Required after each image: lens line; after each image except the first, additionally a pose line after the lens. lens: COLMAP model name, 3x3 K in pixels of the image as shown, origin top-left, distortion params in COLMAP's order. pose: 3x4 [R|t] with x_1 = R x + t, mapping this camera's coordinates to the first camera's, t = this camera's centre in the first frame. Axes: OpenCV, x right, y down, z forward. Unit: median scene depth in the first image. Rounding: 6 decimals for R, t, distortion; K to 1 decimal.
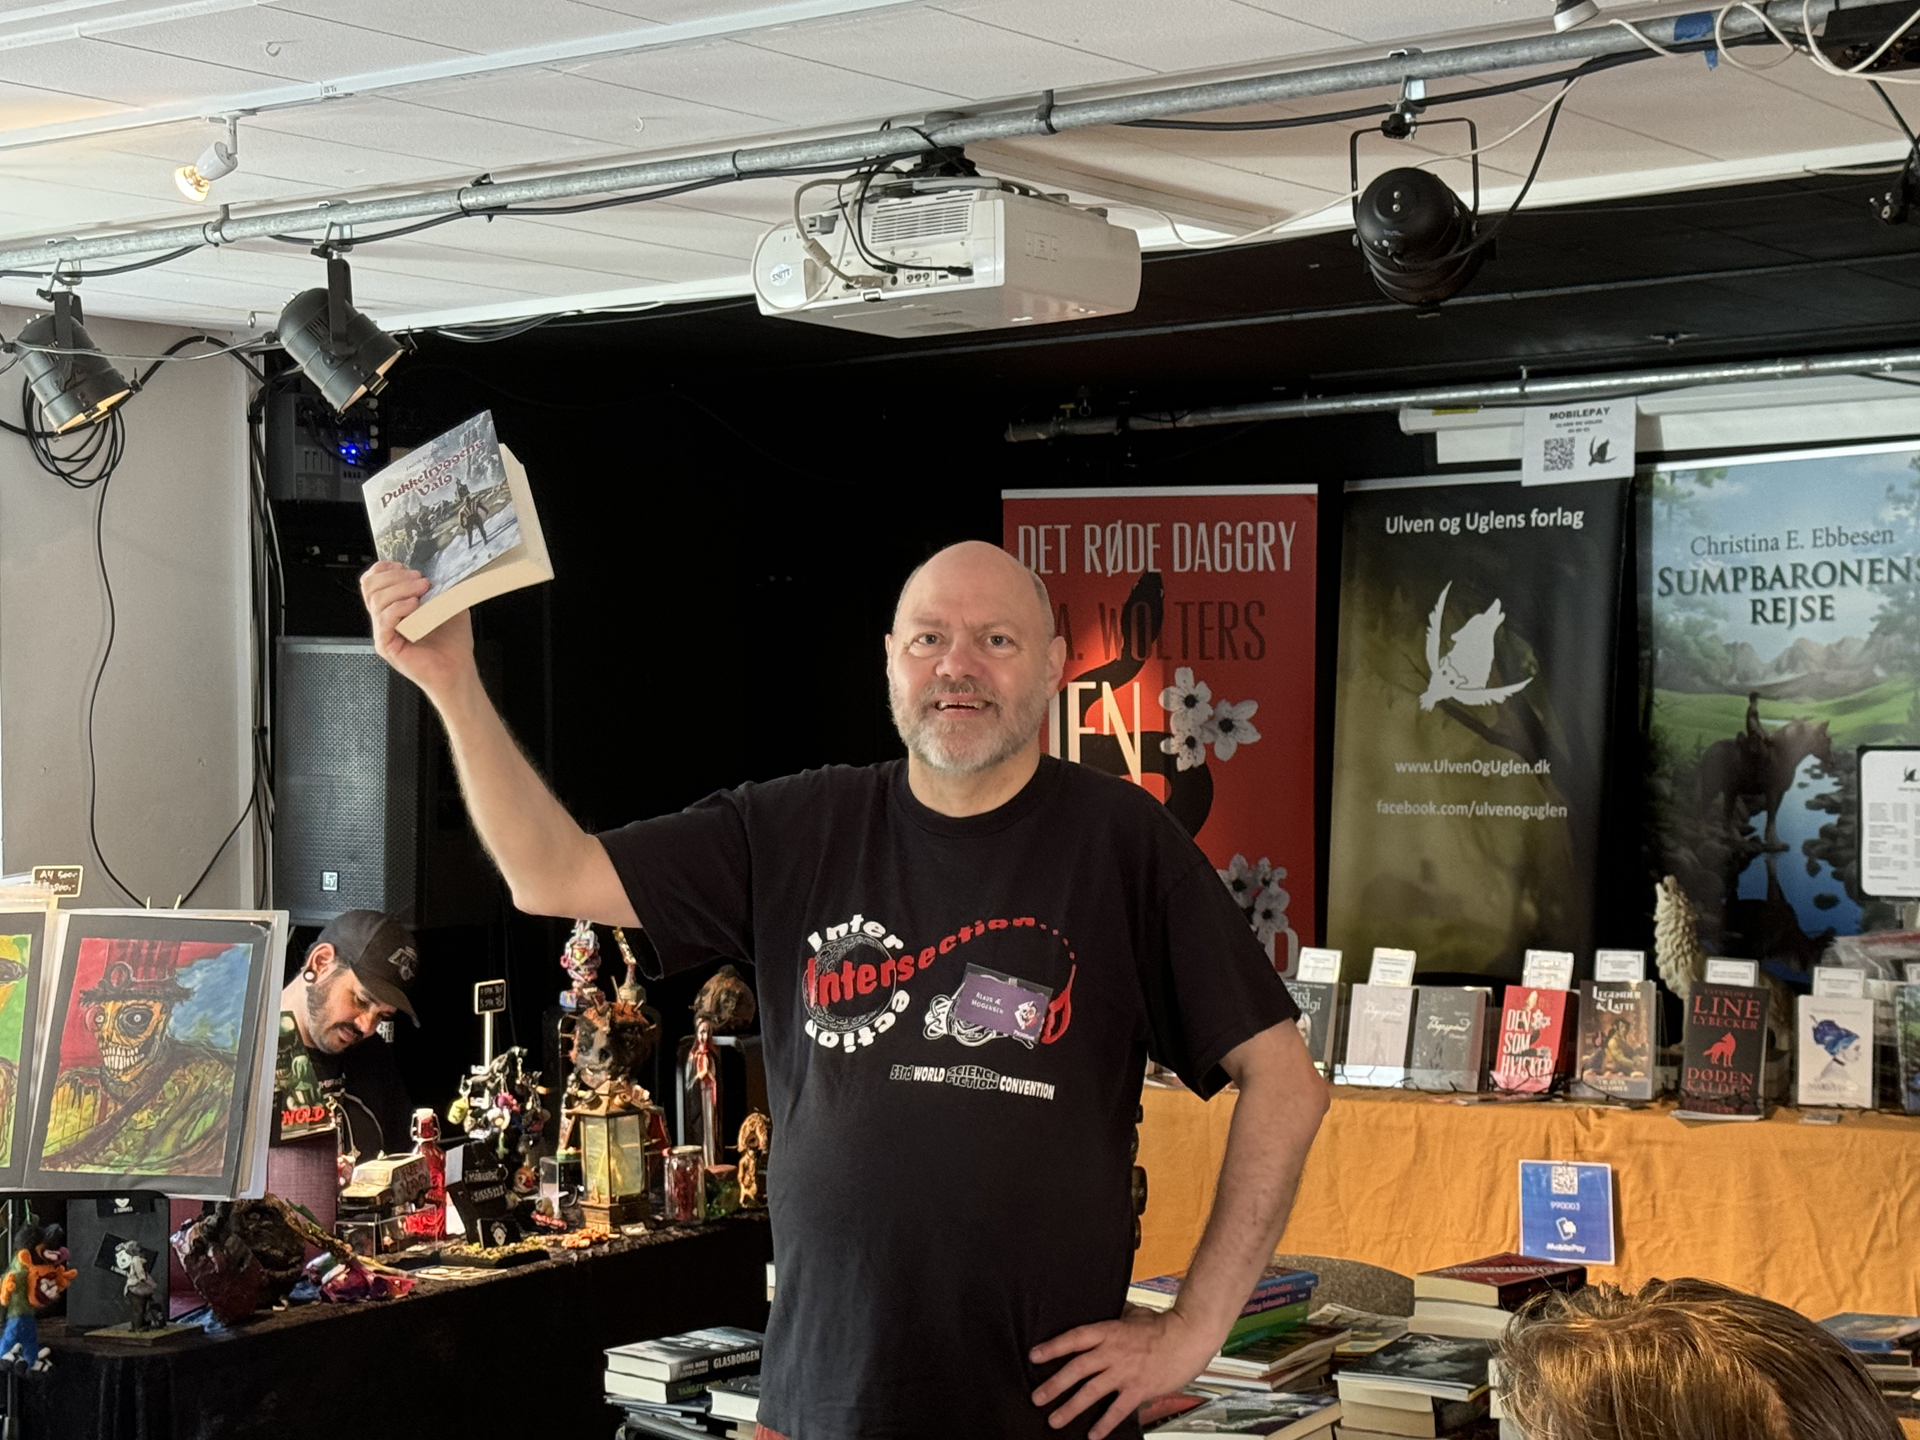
lens RADIAL K [[3333.6, 0, 960.0], [0, 3333.6, 720.0], [0, 0, 1]] dist [0.024268, 6.975814]
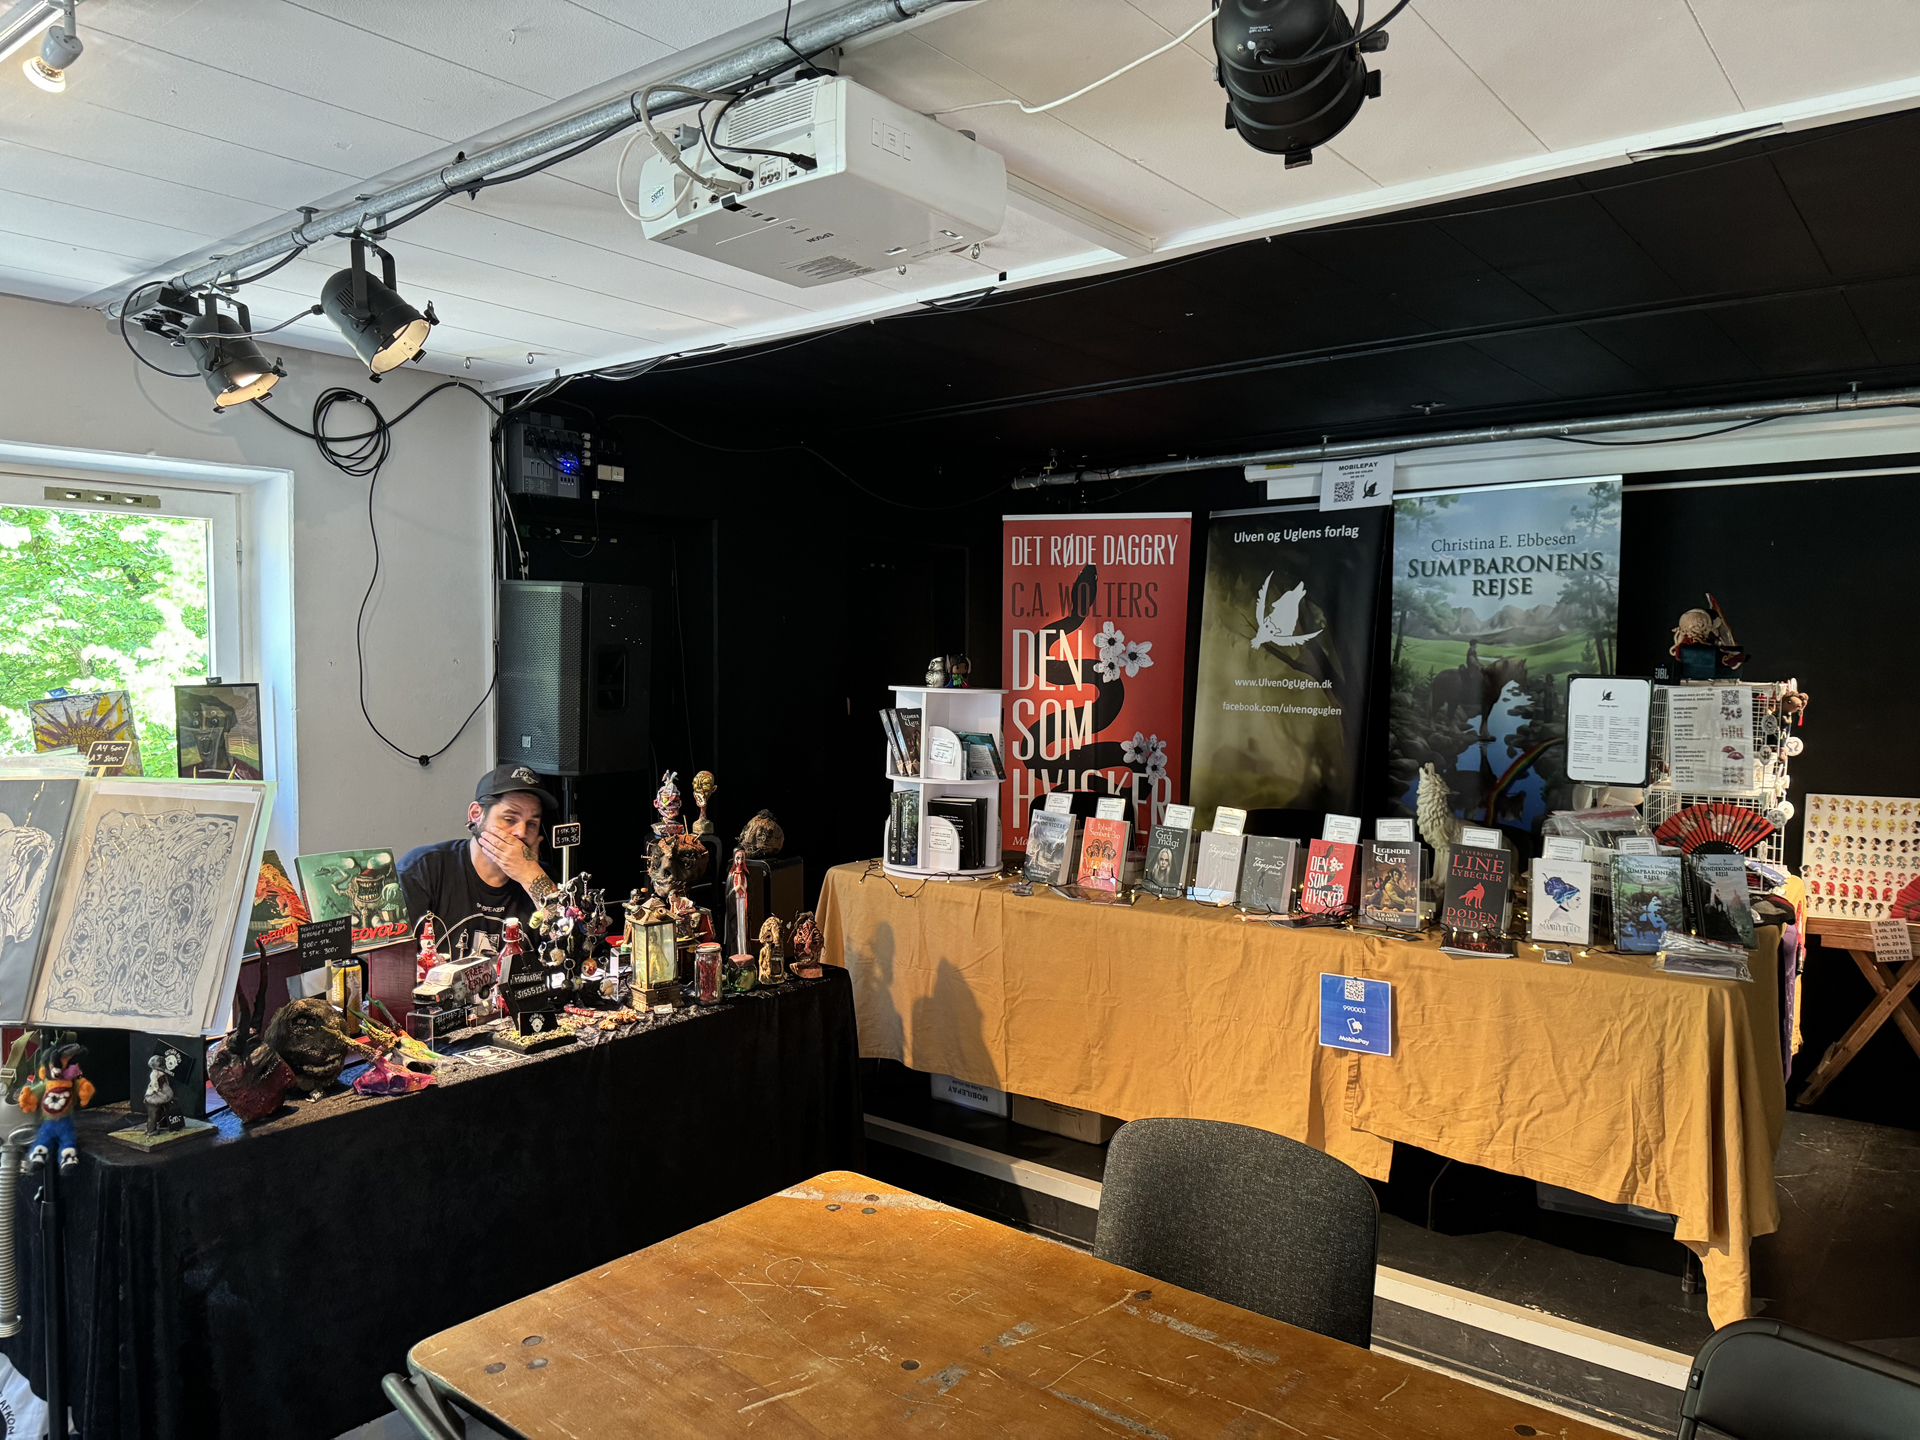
lens RADIAL K [[1190.3, 0, 958.4], [0, 1190.3, 700.3], [0, 0, 1]] dist [0.208939, -0.029689]
pose [[0.995339, 0.023986, -0.093411, 0.059420], [-0.020760, 0.999159, 0.035352, 0.005273], [0.094180, -0.033248, 0.995000, 0.467342]]
